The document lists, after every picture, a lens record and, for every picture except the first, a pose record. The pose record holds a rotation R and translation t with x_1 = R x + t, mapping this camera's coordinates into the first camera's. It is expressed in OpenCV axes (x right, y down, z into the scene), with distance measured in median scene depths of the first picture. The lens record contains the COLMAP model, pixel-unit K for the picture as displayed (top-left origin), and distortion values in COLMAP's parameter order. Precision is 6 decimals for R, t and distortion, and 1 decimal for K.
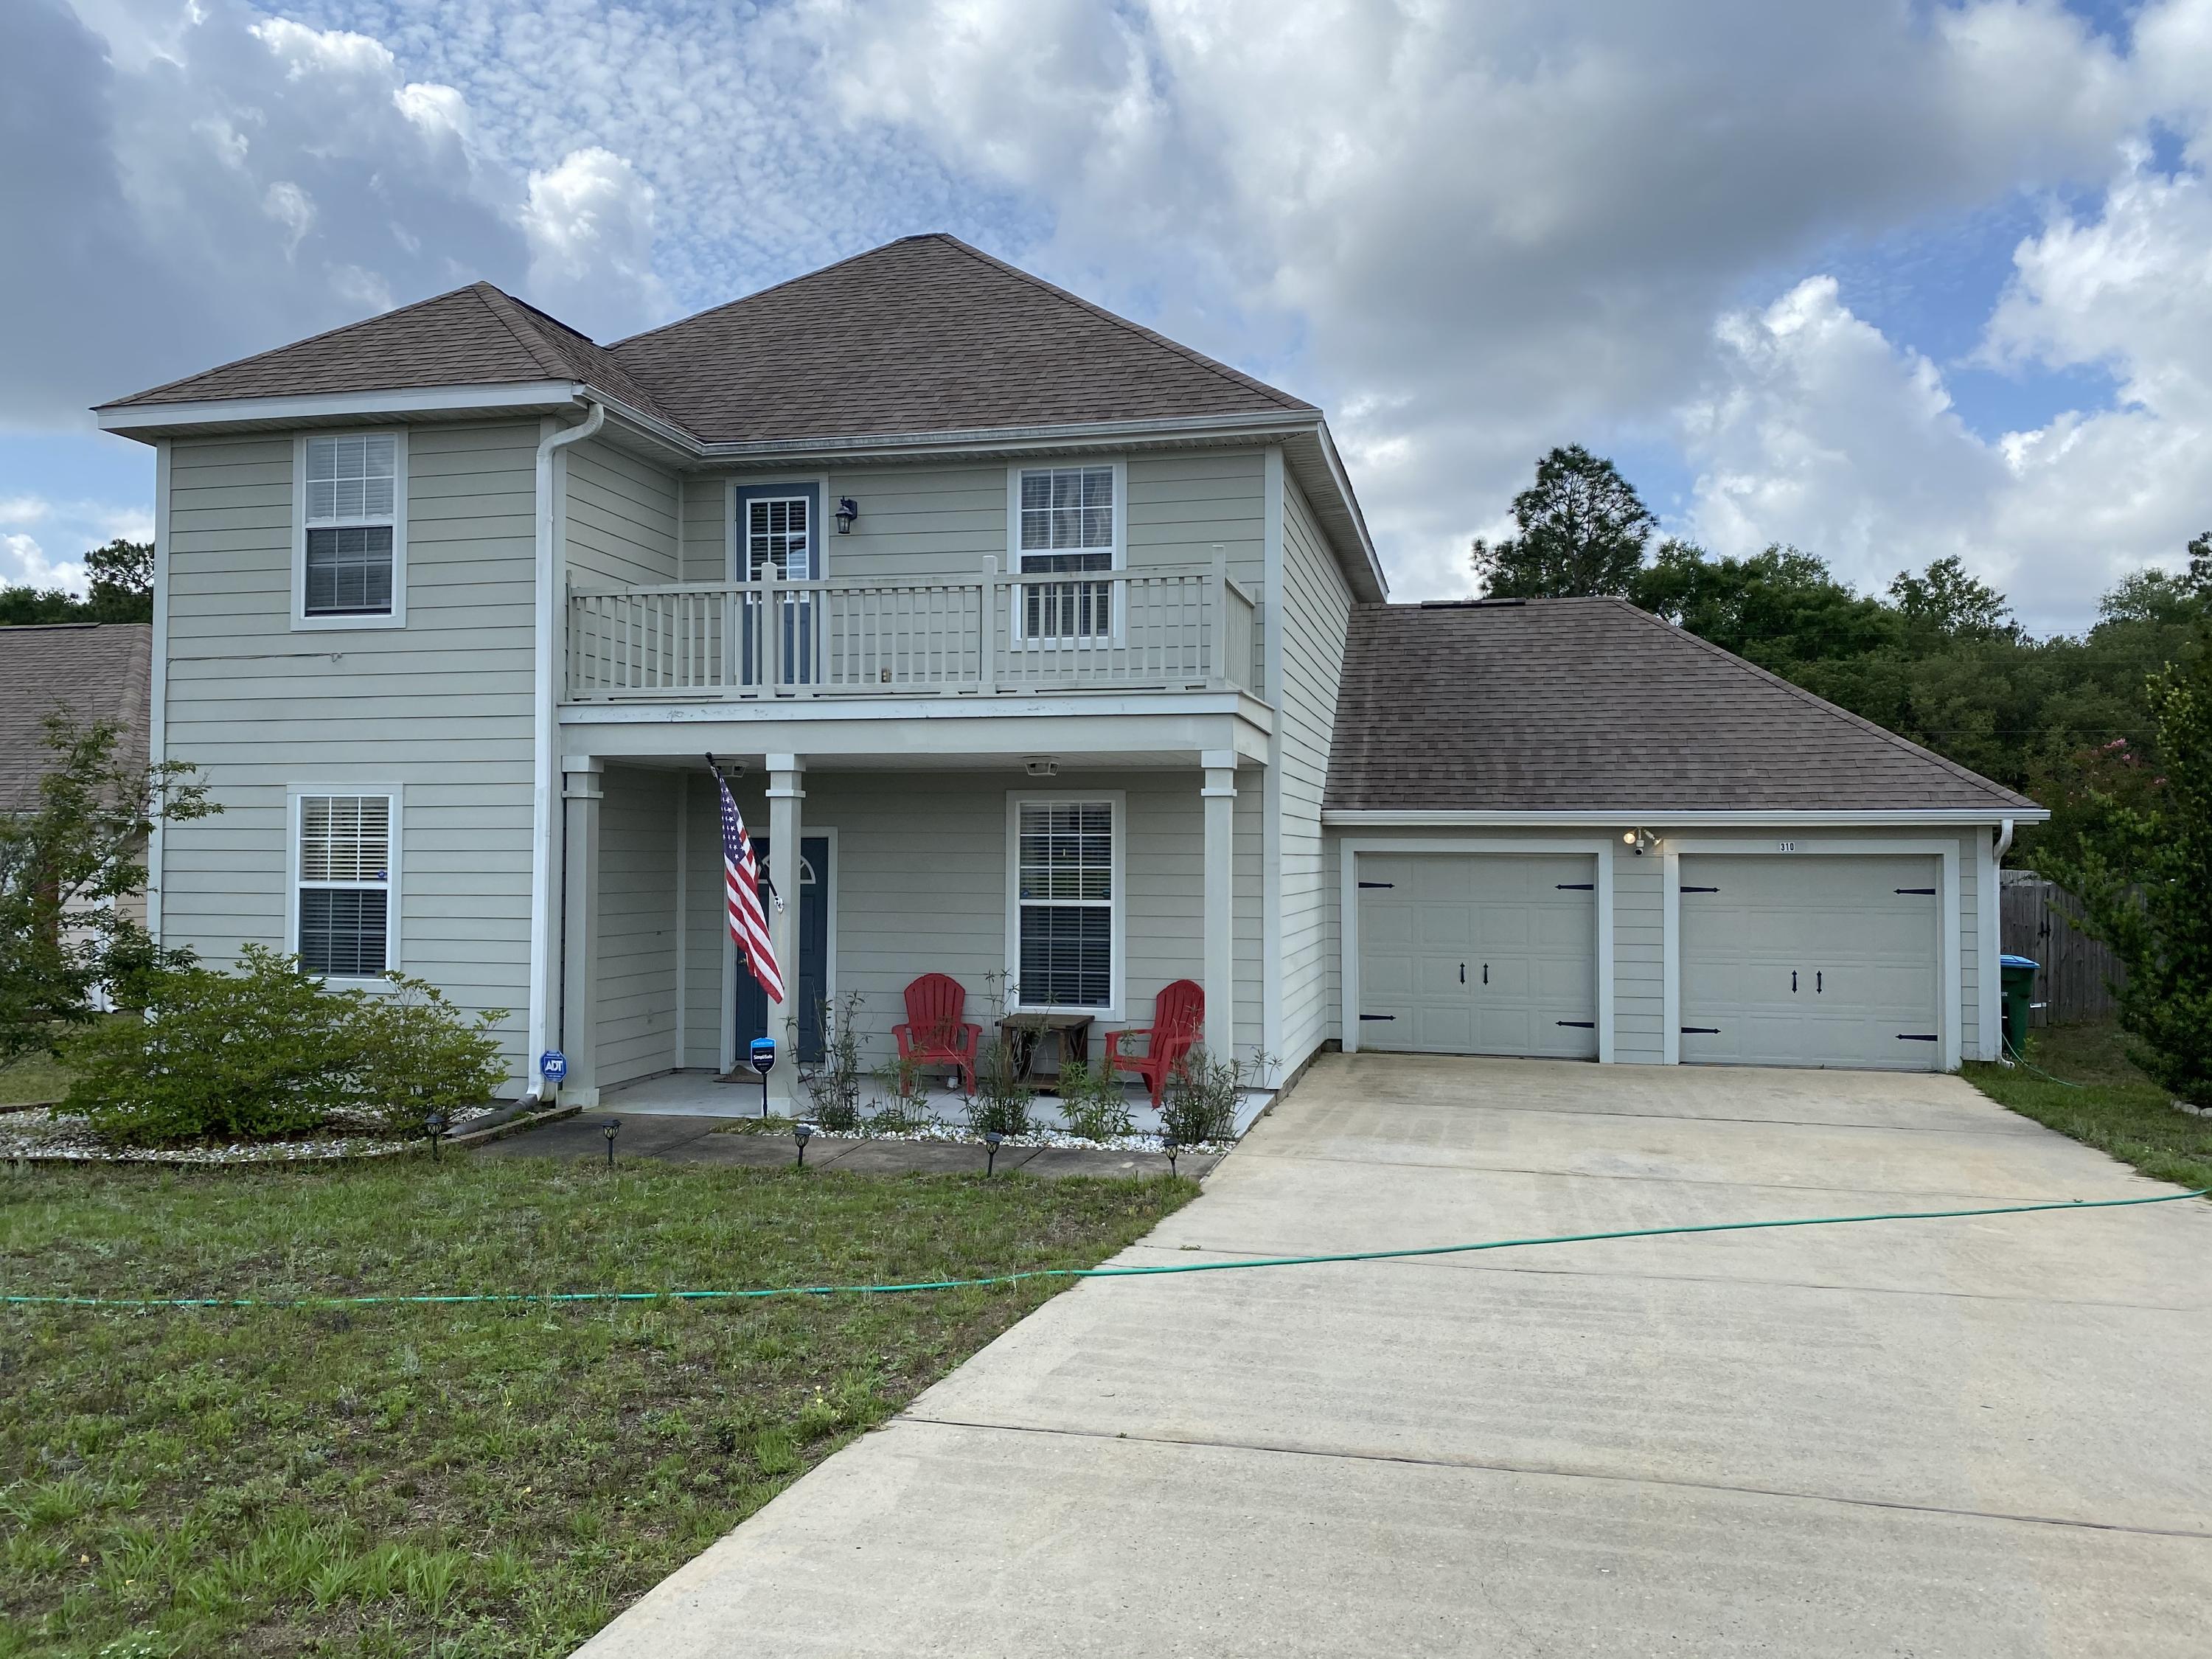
lens RADIAL K [[1686.7, 0, 1055.6], [0, 1686.7, 827.3], [0, 0, 1]] dist [0.011234, -0.019387]
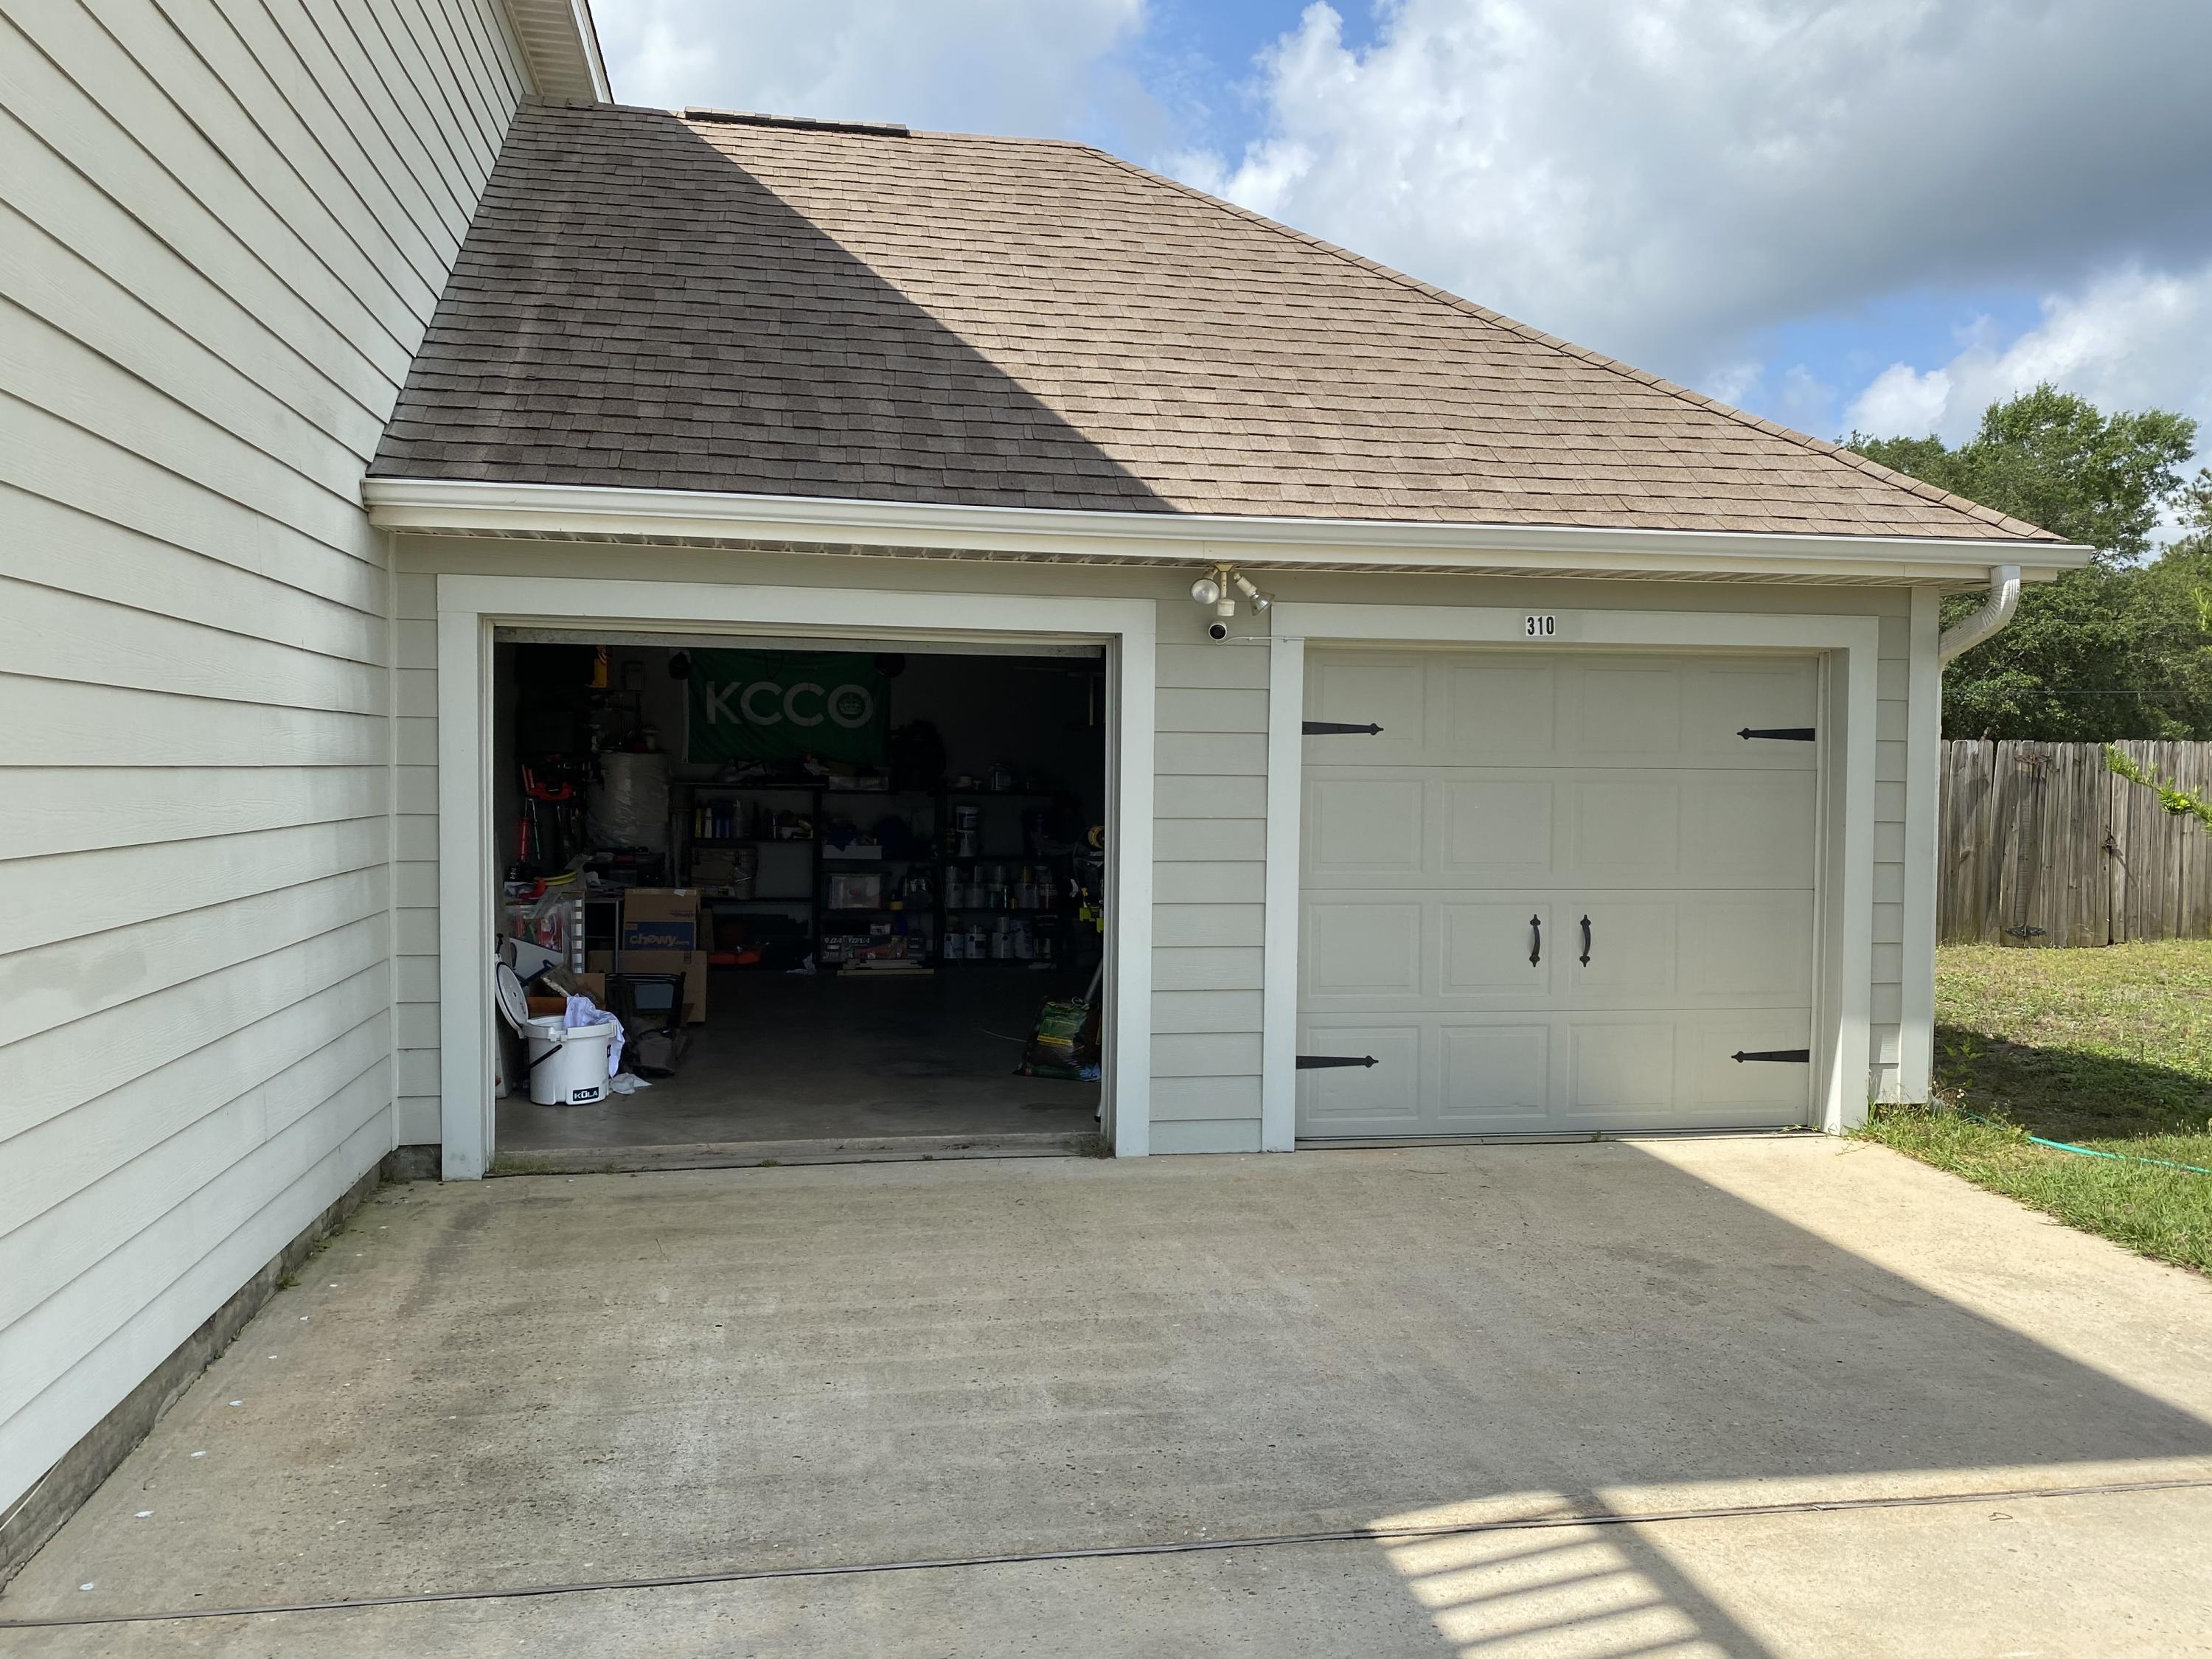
lens RADIAL K [[1686.7, 0, 1101.0], [0, 1686.7, 832.1], [0, 0, 1]] dist [0.011234, -0.019387]
pose [[0.904757, -0.010951, 0.425788, 0.145972], [-0.015823, 0.998115, 0.059292, 0.038057], [-0.425635, -0.060382, 0.902878, 0.632296]]
